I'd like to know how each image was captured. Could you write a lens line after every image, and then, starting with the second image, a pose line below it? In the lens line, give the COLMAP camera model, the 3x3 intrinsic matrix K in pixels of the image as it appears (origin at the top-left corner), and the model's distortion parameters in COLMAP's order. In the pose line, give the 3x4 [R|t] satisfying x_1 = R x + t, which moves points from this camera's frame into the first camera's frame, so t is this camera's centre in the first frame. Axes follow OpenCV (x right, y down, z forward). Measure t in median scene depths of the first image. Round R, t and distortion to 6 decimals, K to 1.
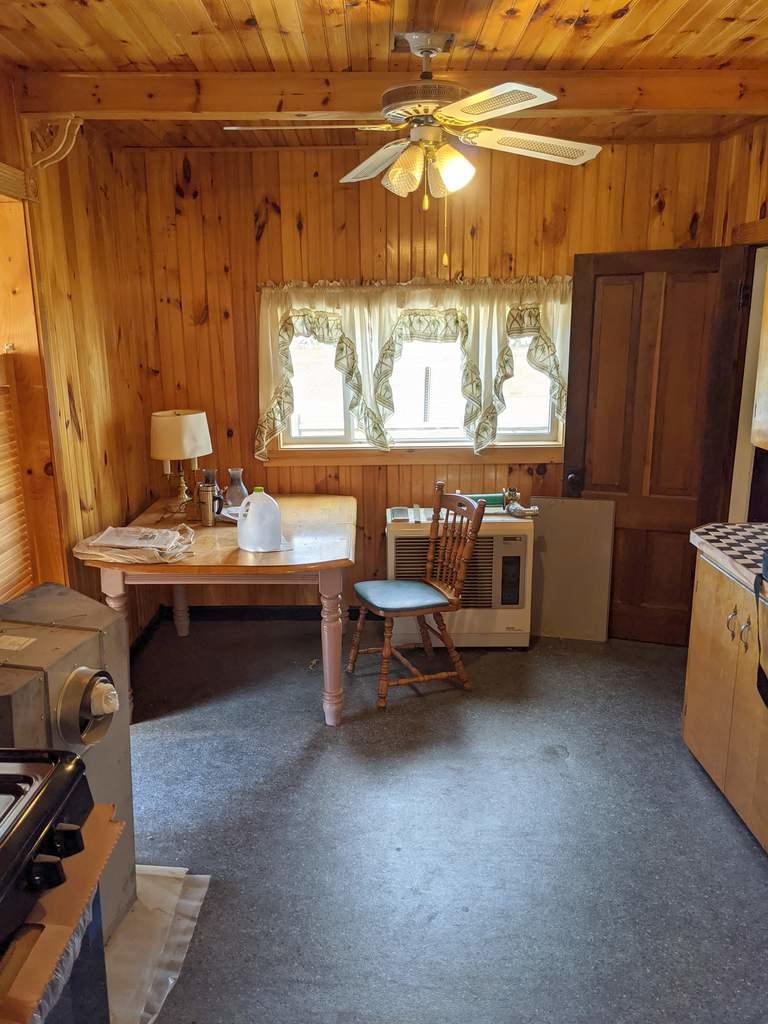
lens RADIAL K [[822.5, 0, 383.4], [0, 822.5, 514.3], [0, 0, 1]] dist [0.029618, -0.047570]
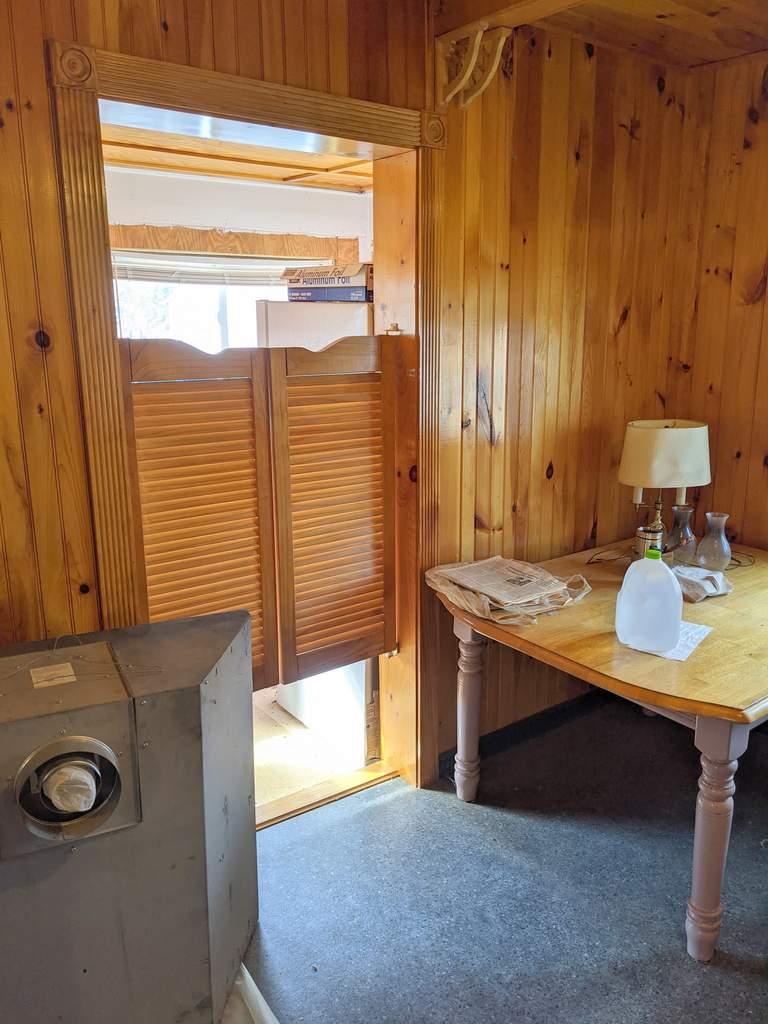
lens RADIAL K [[822.5, 0, 384.0], [0, 822.5, 513.5], [0, 0, 1]] dist [0.029618, -0.047570]
pose [[0.612541, 0.193426, -0.766407, 0.178958], [-0.184409, 0.977811, 0.099393, -0.074002], [0.768626, 0.080450, 0.634619, 0.357224]]
